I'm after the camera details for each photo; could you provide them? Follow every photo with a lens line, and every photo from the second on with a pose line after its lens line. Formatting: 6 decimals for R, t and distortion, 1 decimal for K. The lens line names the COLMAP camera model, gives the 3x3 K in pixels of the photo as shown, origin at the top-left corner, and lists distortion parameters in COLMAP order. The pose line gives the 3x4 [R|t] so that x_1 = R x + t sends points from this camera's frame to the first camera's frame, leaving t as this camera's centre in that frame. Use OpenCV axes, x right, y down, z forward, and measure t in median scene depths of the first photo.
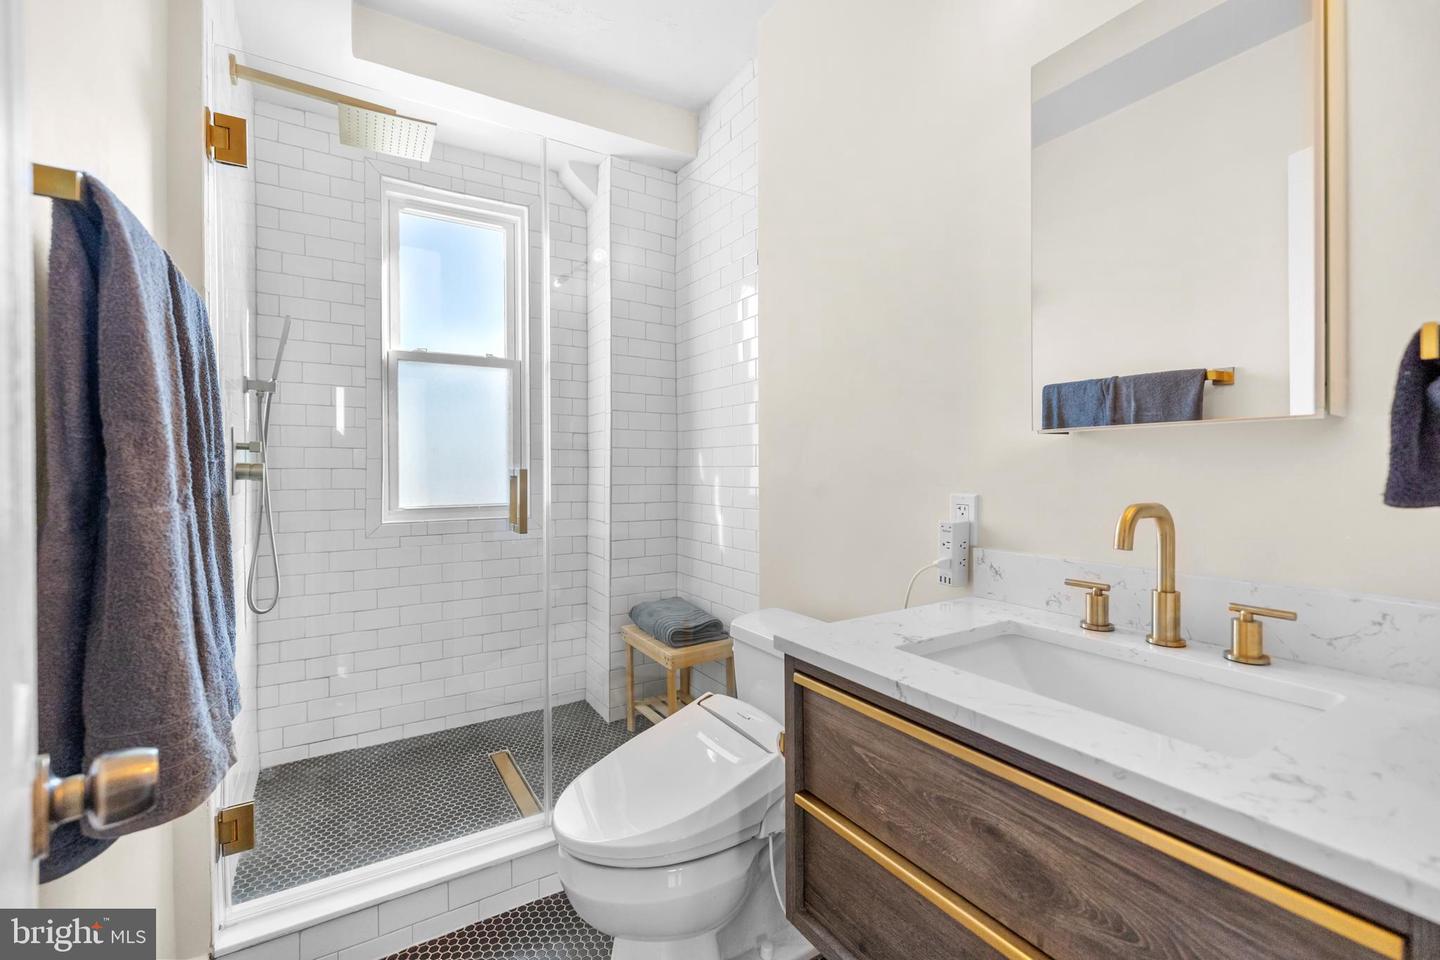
lens RADIAL K [[607.7, 0, 720.0], [0, 607.7, 480.0], [0, 0, 1]] dist [0.001918, 0.000217]
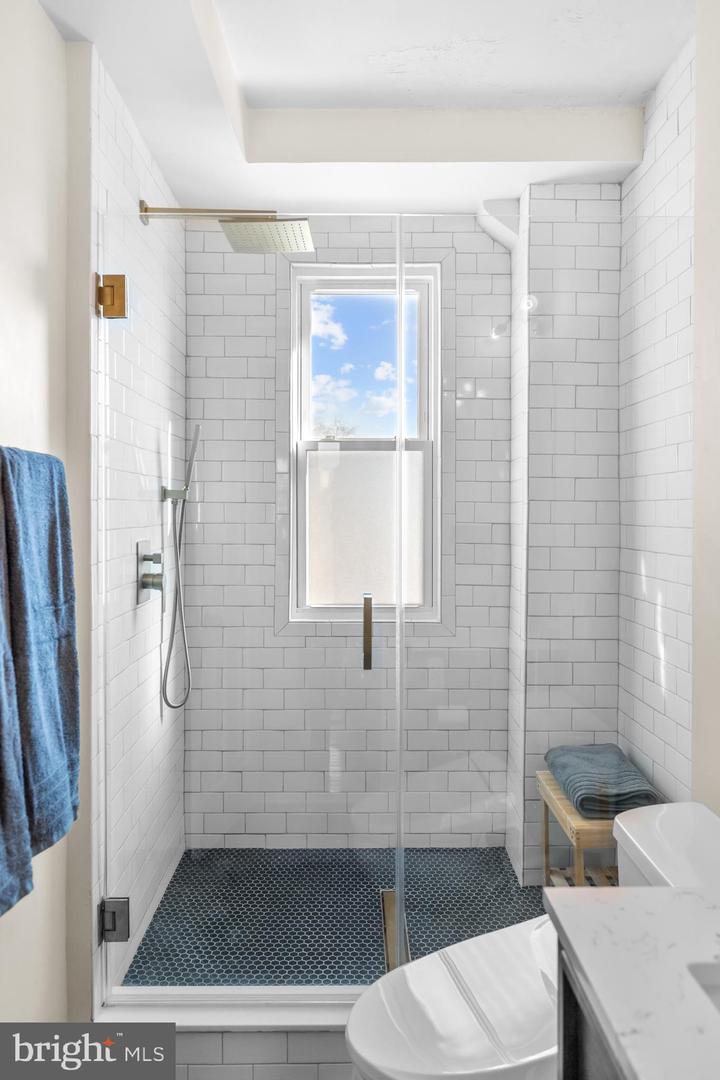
lens RADIAL K [[753.3, 0, 362.5], [0, 753.3, 531.4], [0, 0, 1]] dist [-0.000640, 0.001093]
pose [[0.857949, 0.016848, -0.513459, 0.155814], [-0.016879, 0.999847, 0.004605, -0.079792], [0.513458, 0.004716, 0.858102, 0.035064]]
